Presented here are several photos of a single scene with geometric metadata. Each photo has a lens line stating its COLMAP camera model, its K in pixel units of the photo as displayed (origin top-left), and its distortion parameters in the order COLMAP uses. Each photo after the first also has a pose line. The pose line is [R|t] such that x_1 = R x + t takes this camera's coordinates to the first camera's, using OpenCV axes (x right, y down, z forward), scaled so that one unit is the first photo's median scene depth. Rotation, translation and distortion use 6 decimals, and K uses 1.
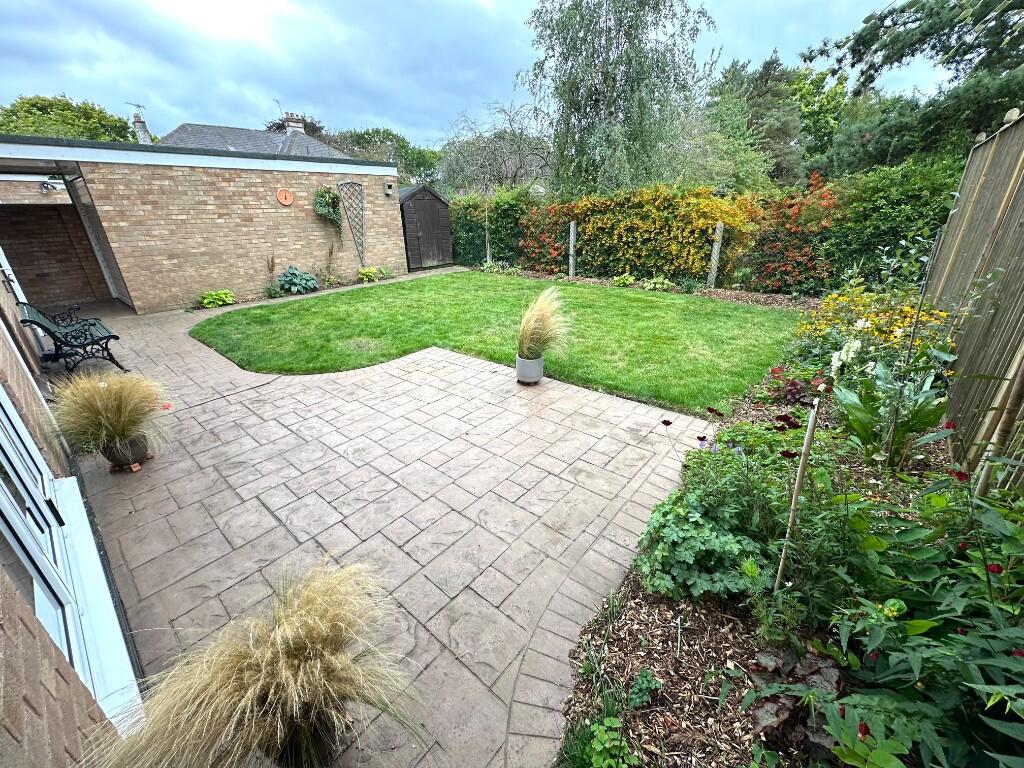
lens RADIAL K [[409.1, 0, 511.9], [0, 409.1, 381.5], [0, 0, 1]] dist [-0.000684, 0.000039]
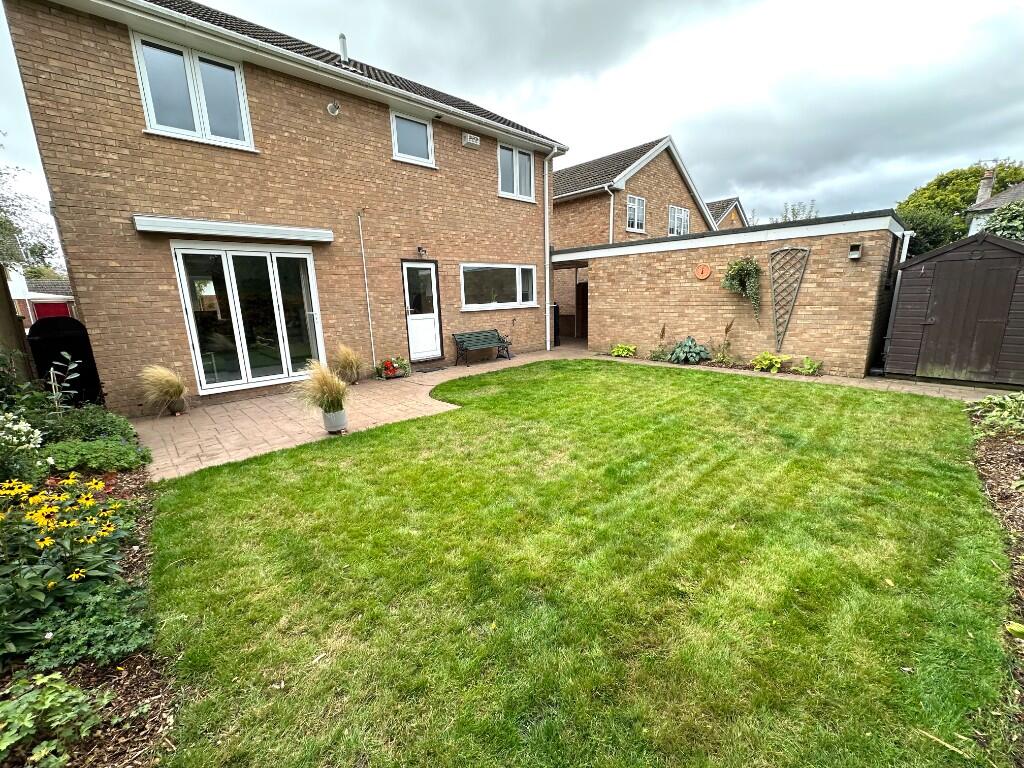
lens RADIAL K [[409.1, 0, 513.6], [0, 409.1, 382.7], [0, 0, 1]] dist [-0.000684, 0.000039]
pose [[-0.102432, 0.238850, -0.965639, 0.581762], [-0.358703, 0.896565, 0.259814, -0.326981], [0.927815, 0.372991, -0.006161, 0.736463]]
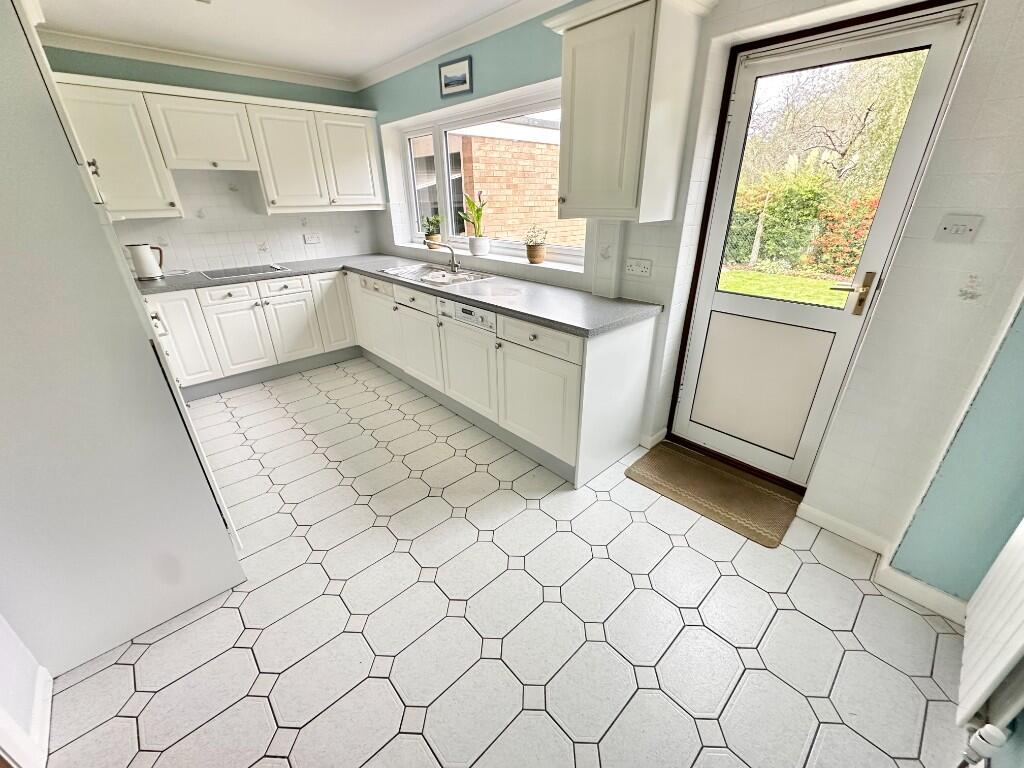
lens RADIAL K [[409.1, 0, 511.5], [0, 409.1, 382.0], [0, 0, 1]] dist [-0.000684, 0.000039]
pose [[0.992872, 0.058179, -0.104020, -0.695182], [-0.055487, 0.998050, 0.028594, -0.050625], [0.105481, -0.022619, 0.994164, 0.131501]]
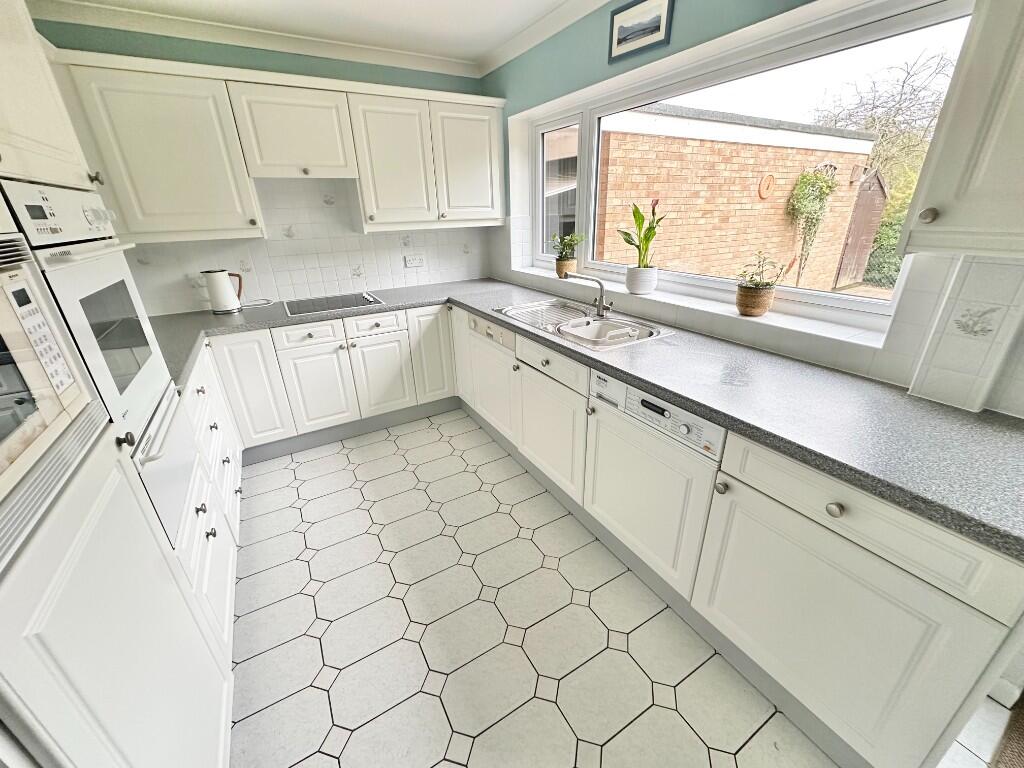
lens RADIAL K [[409.1, 0, 511.8], [0, 409.1, 381.6], [0, 0, 1]] dist [-0.000684, 0.000039]
pose [[0.946042, 0.125997, -0.298546, -0.775361], [-0.124310, 0.991936, 0.024715, -0.104226], [0.299252, 0.013731, 0.954075, 0.256705]]
